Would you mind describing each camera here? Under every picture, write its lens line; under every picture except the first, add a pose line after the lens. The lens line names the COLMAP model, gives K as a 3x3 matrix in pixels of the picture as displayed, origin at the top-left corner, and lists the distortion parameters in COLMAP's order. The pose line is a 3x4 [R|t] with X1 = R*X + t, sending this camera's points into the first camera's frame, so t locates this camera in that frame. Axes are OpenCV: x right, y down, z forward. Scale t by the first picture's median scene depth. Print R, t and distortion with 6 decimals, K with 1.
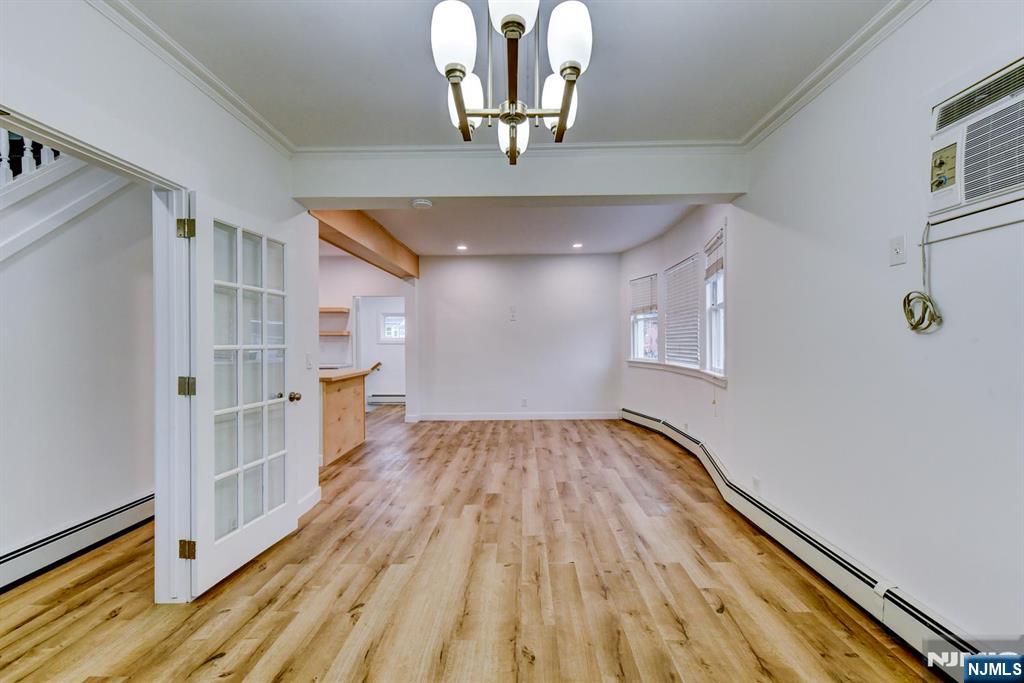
lens RADIAL K [[442.9, 0, 524.1], [0, 442.9, 336.9], [0, 0, 1]] dist [0.004852, -0.001510]
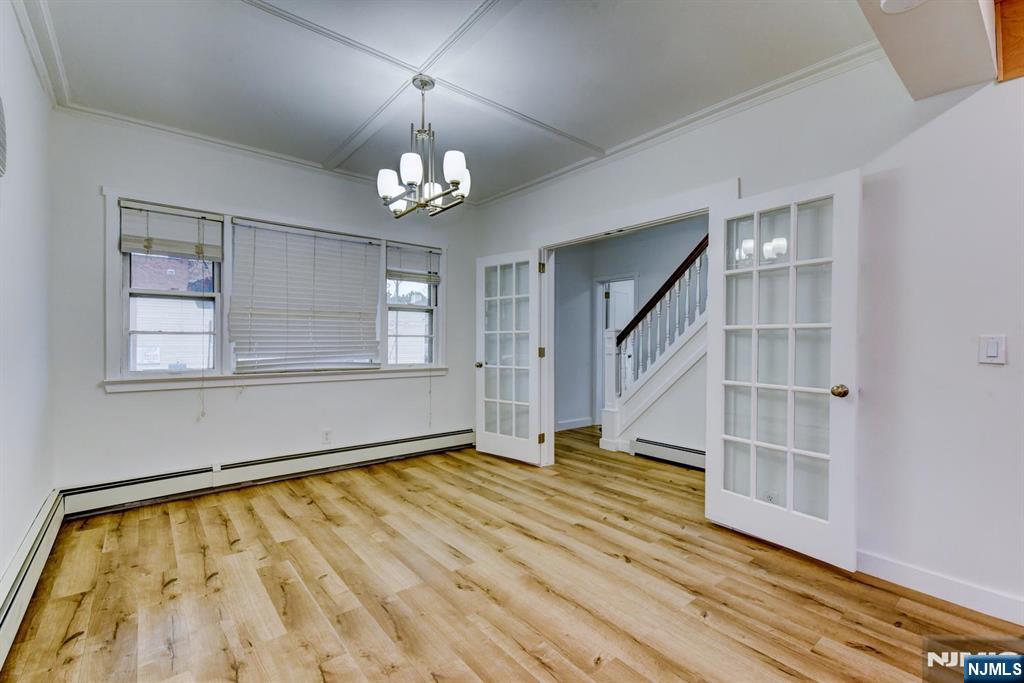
lens RADIAL K [[442.9, 0, 523.6], [0, 442.9, 341.7], [0, 0, 1]] dist [0.004852, -0.001510]
pose [[-0.758776, 0.001536, -0.651350, 0.416503], [0.000839, 0.999999, 0.001381, 0.041867], [0.651351, 0.000502, -0.758776, 1.265972]]
